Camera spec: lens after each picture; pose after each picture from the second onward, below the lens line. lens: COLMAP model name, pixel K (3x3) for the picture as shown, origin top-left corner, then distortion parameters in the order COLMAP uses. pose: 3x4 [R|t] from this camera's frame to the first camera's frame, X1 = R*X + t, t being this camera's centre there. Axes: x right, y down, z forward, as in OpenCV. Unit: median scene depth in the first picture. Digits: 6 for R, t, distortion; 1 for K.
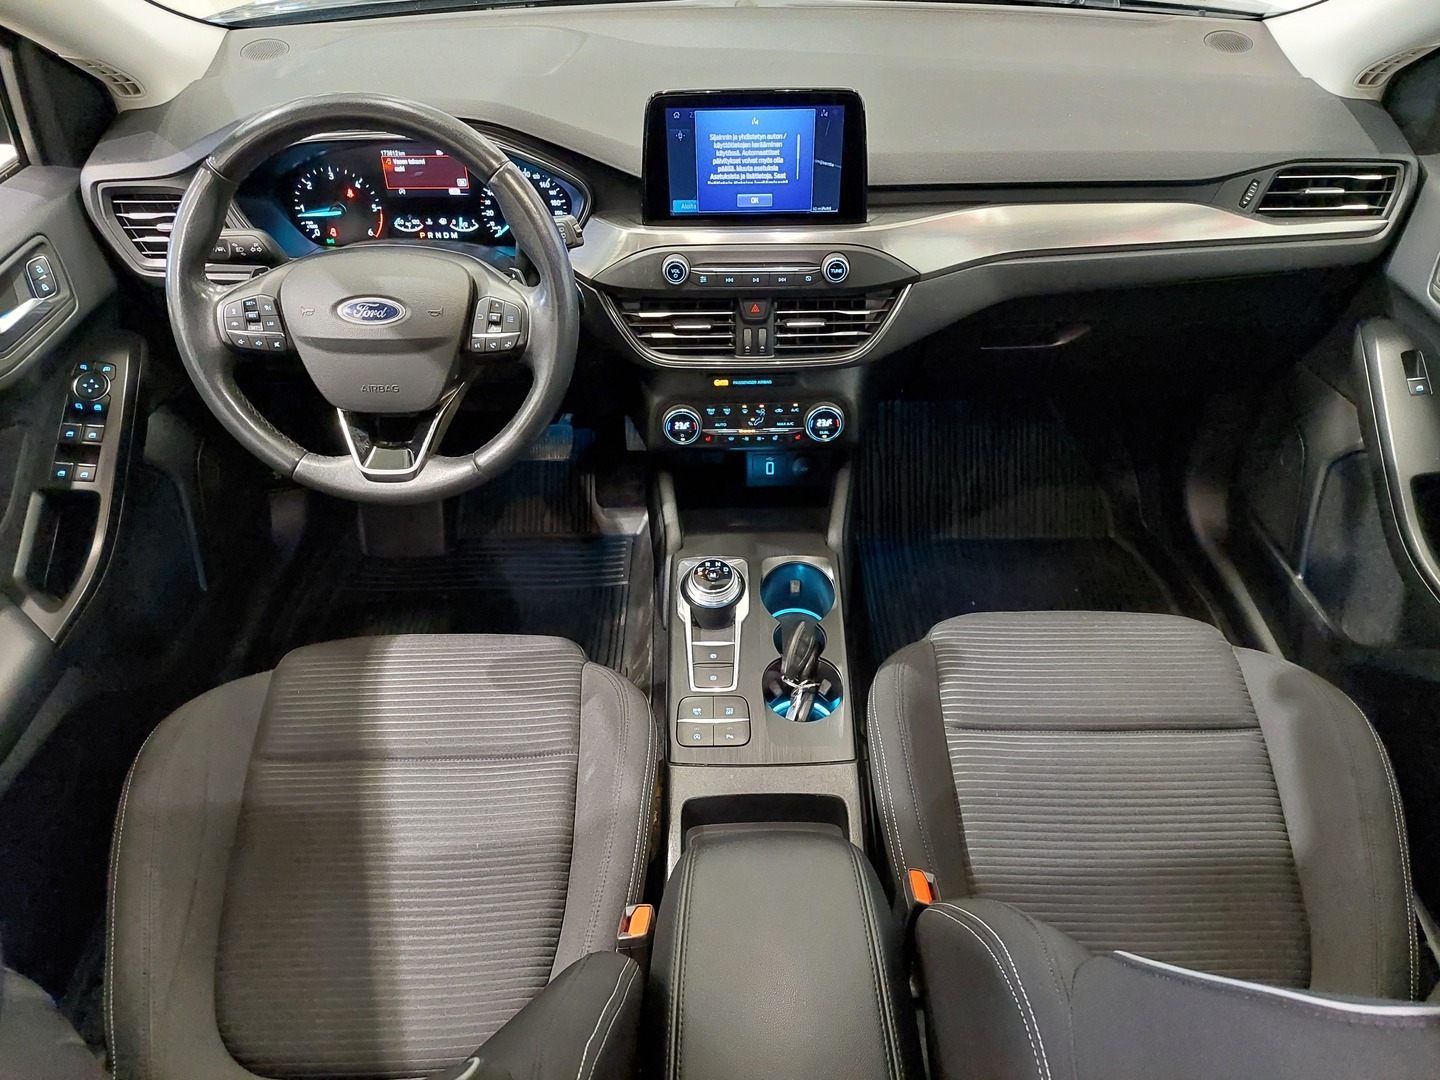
lens RADIAL K [[1032.2, 0, 728.9], [0, 1032.2, 552.7], [0, 0, 1]] dist [0.061687, -0.065285]
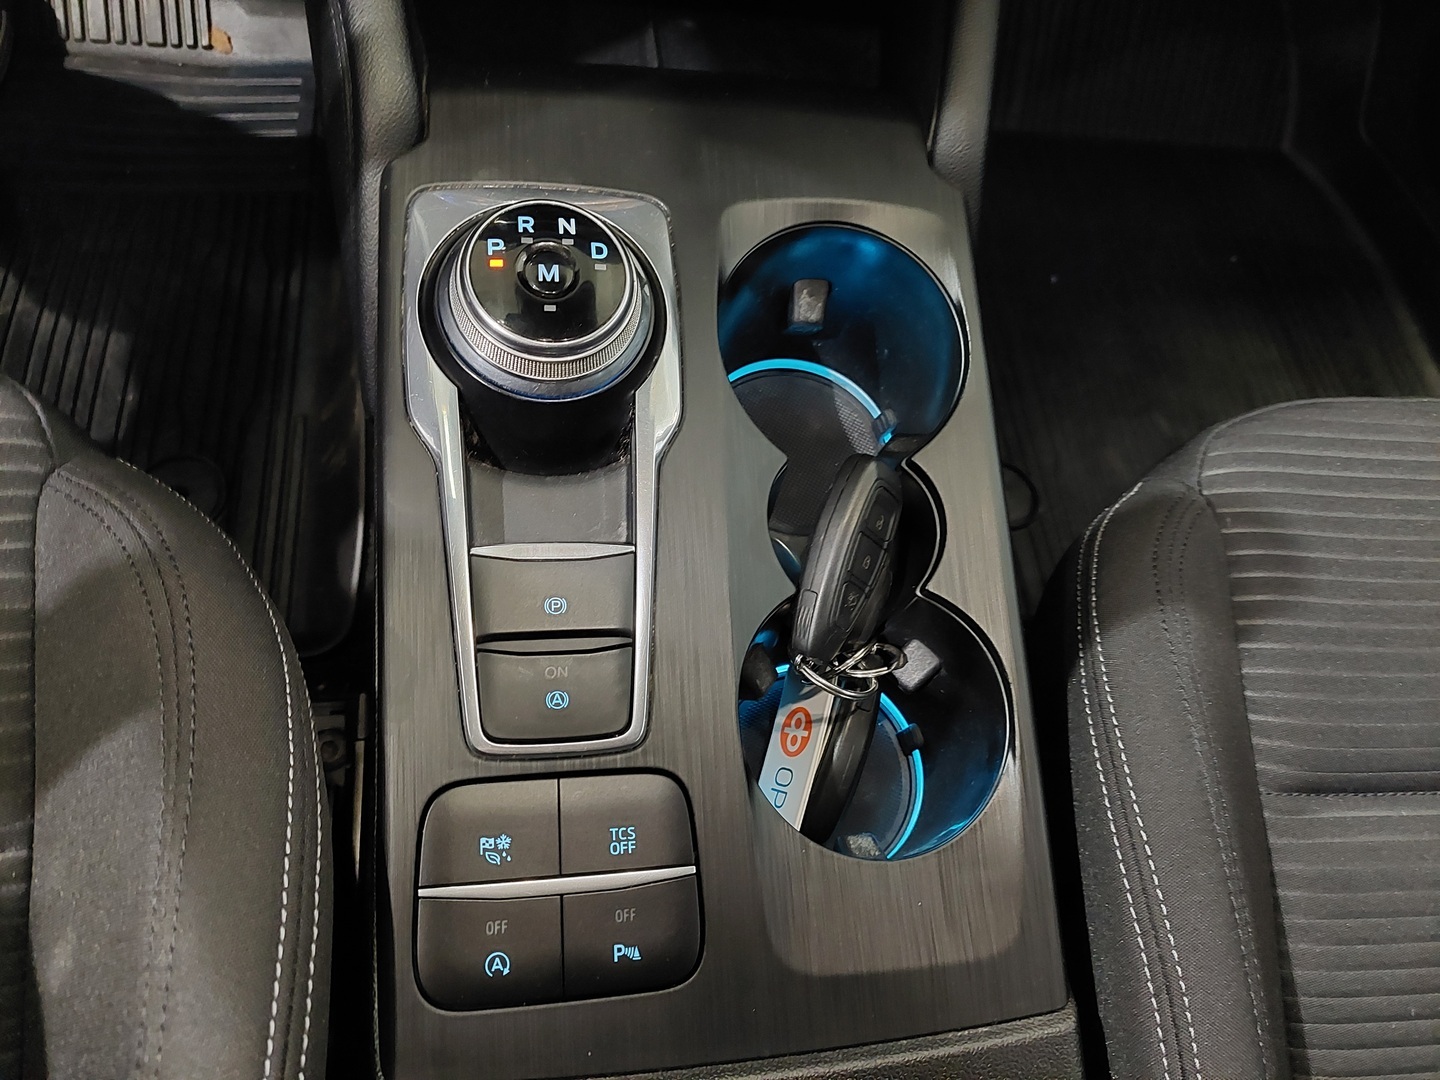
lens RADIAL K [[1037.8, 0, 758.9], [0, 1037.8, 556.6], [0, 0, 1]] dist [0.090981, -0.143267]
pose [[0.974032, -0.009899, 0.226194, -0.024066], [-0.081260, 0.917197, 0.390060, -0.019039], [-0.211325, -0.398311, 0.892575, 0.733633]]
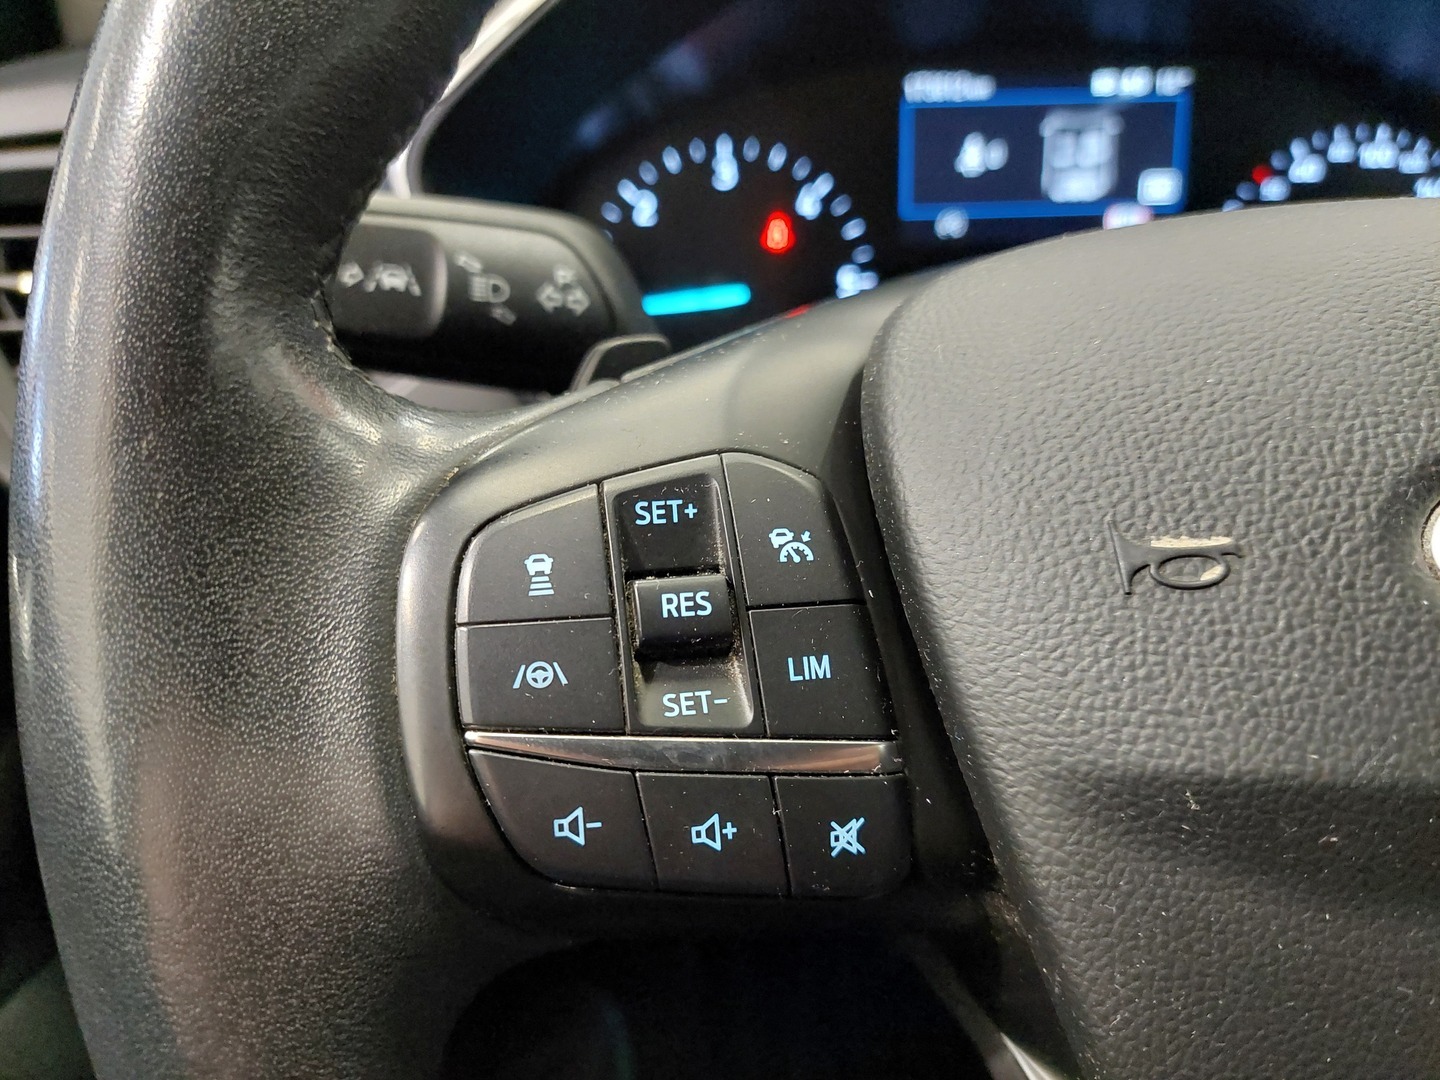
lens RADIAL K [[1084.0, 0, 729.0], [0, 1084.0, 534.3], [0, 0, 1]] dist [0.036210, -0.086175]
pose [[0.999824, -0.018350, -0.003949, -0.380016], [0.016046, 0.944747, -0.327406, -0.163254], [0.009739, 0.327285, 0.944875, 0.740671]]
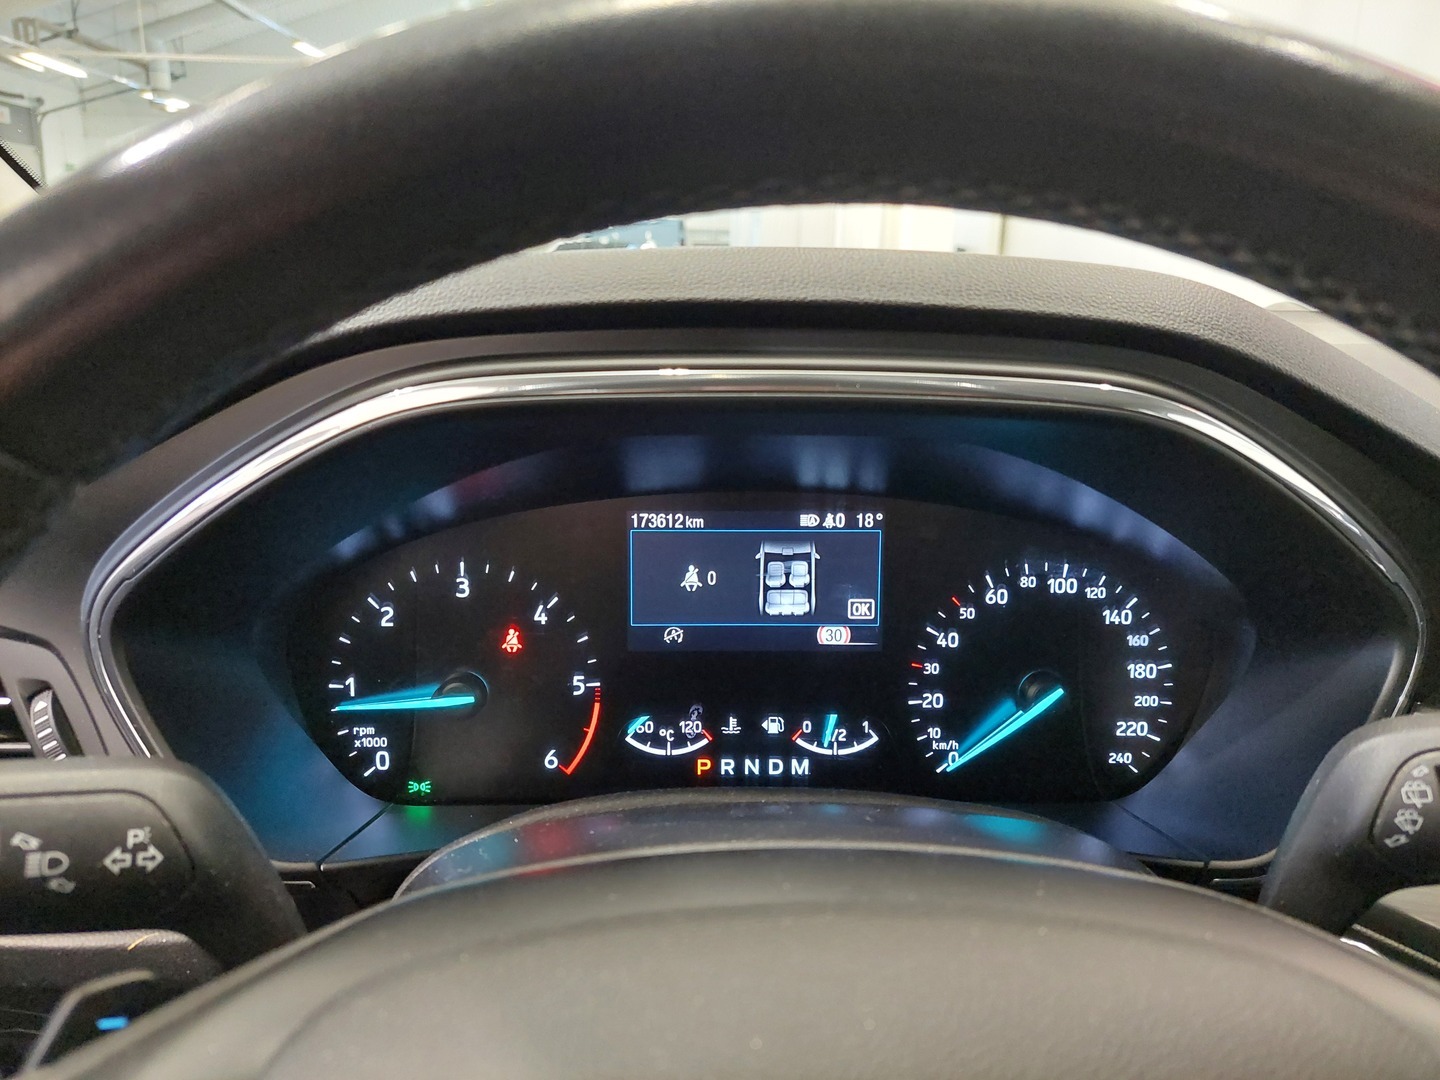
lens RADIAL K [[1041.5, 0, 720.7], [0, 1041.5, 521.7], [0, 0, 1]] dist [0.025873, -0.000276]
pose [[0.999693, 0.010286, 0.022538, -0.309022], [0.001824, 0.876714, -0.481008, -0.224549], [-0.024707, 0.480902, 0.876426, 0.707086]]
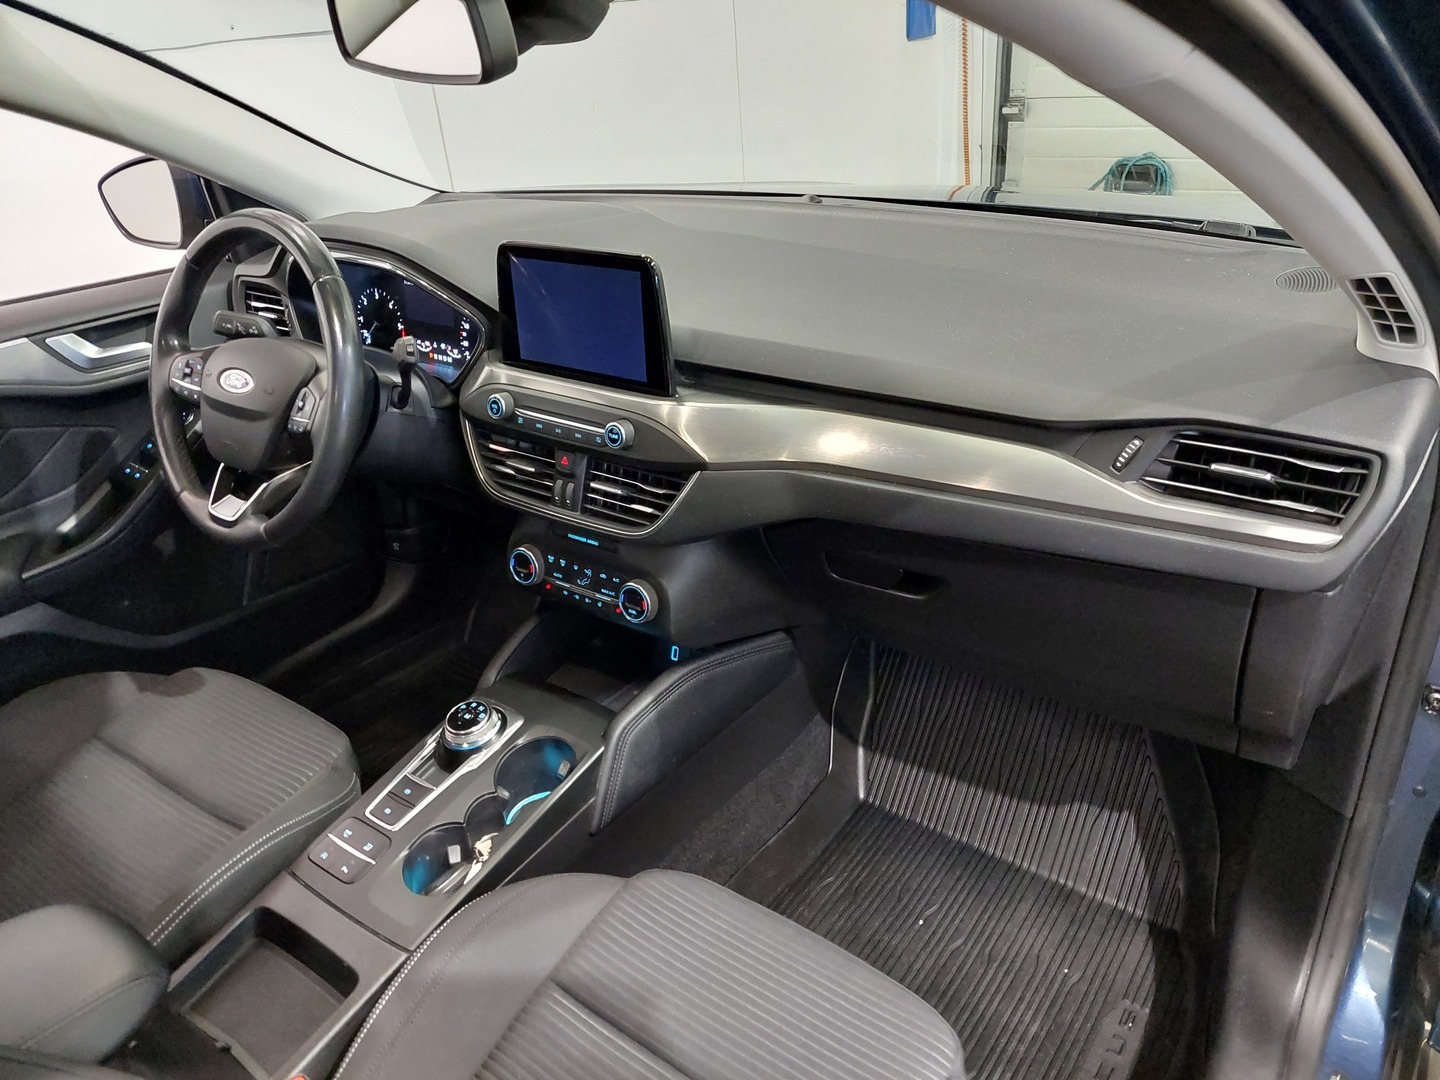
lens RADIAL K [[1022.2, 0, 736.3], [0, 1022.2, 558.0], [0, 0, 1]] dist [0.055132, -0.000597]
pose [[0.805710, 0.246492, -0.538584, 0.668733], [-0.351318, 0.930954, -0.099499, -0.106488], [0.476872, 0.269382, 0.836676, 0.282121]]
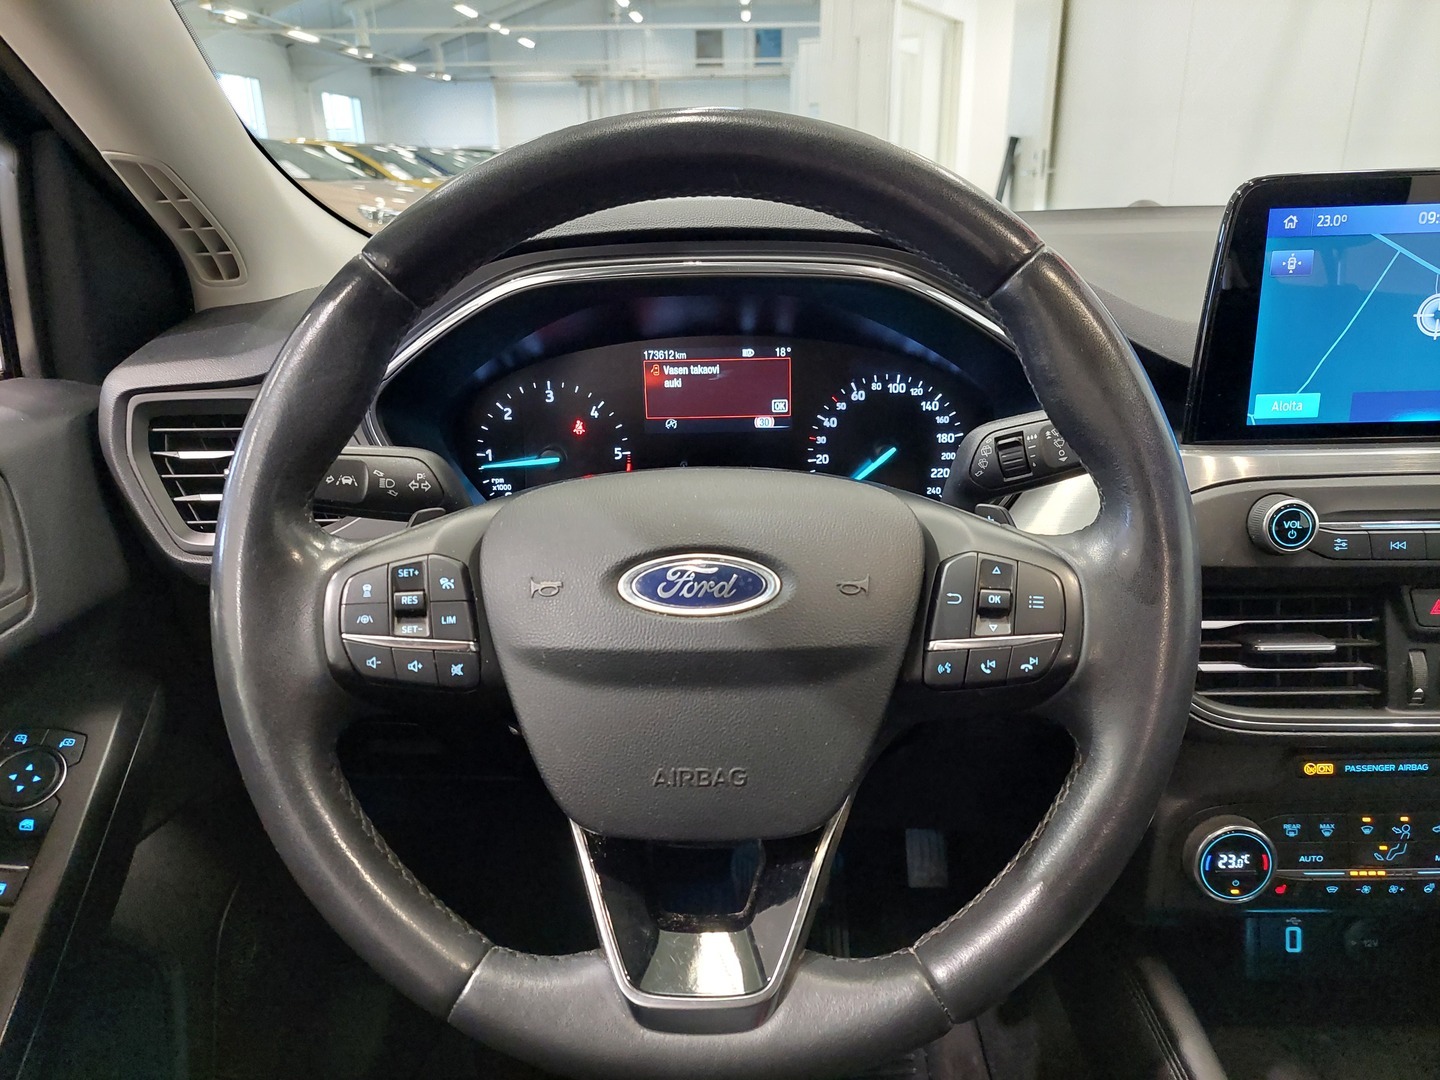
lens RADIAL K [[1032.2, 0, 728.9], [0, 1032.2, 552.7], [0, 0, 1]] dist [0.061687, -0.065285]
pose [[0.999367, -0.007214, -0.034830, -0.265897], [-0.006245, 0.928414, -0.371496, -0.077998], [0.035017, 0.371478, 0.927781, 0.519183]]
